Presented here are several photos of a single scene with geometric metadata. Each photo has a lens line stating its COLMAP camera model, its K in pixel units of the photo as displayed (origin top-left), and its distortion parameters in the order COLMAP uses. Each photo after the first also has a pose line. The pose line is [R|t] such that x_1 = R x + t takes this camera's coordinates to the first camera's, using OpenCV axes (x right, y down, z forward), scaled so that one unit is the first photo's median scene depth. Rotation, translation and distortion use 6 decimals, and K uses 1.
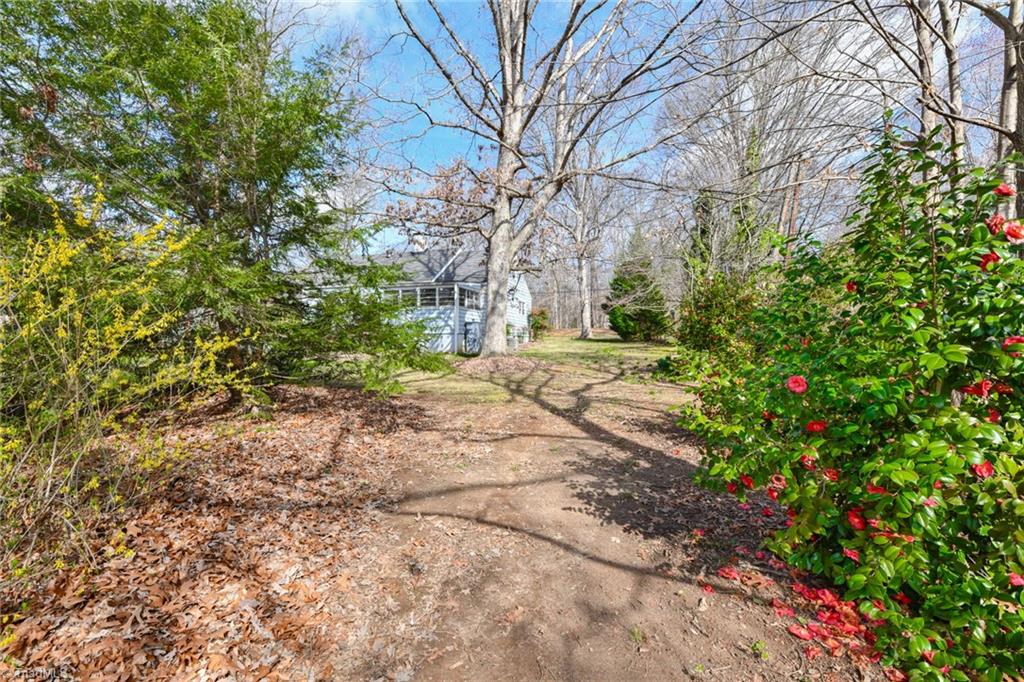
lens RADIAL K [[409.6, 0, 512.1], [0, 409.6, 341.4], [0, 0, 1]] dist [0.013457, -0.006561]
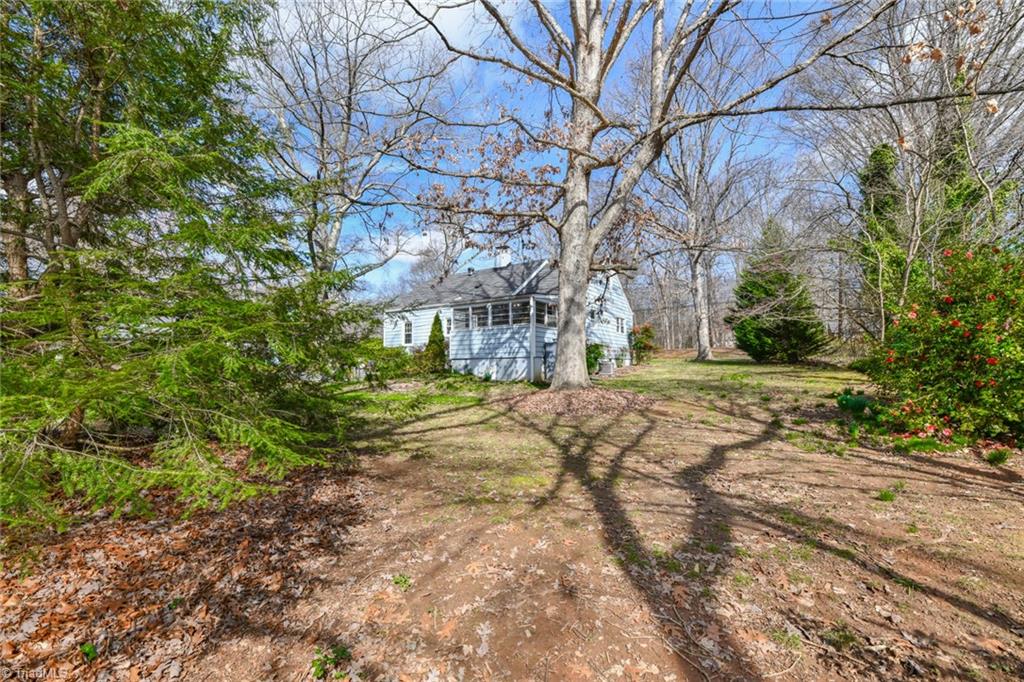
lens RADIAL K [[409.6, 0, 514.4], [0, 409.6, 341.1], [0, 0, 1]] dist [0.013457, -0.006561]
pose [[0.968012, -0.023058, -0.249844, 0.032722], [0.009434, 0.998409, -0.055591, -0.005737], [0.250728, 0.051456, 0.966689, 0.198259]]
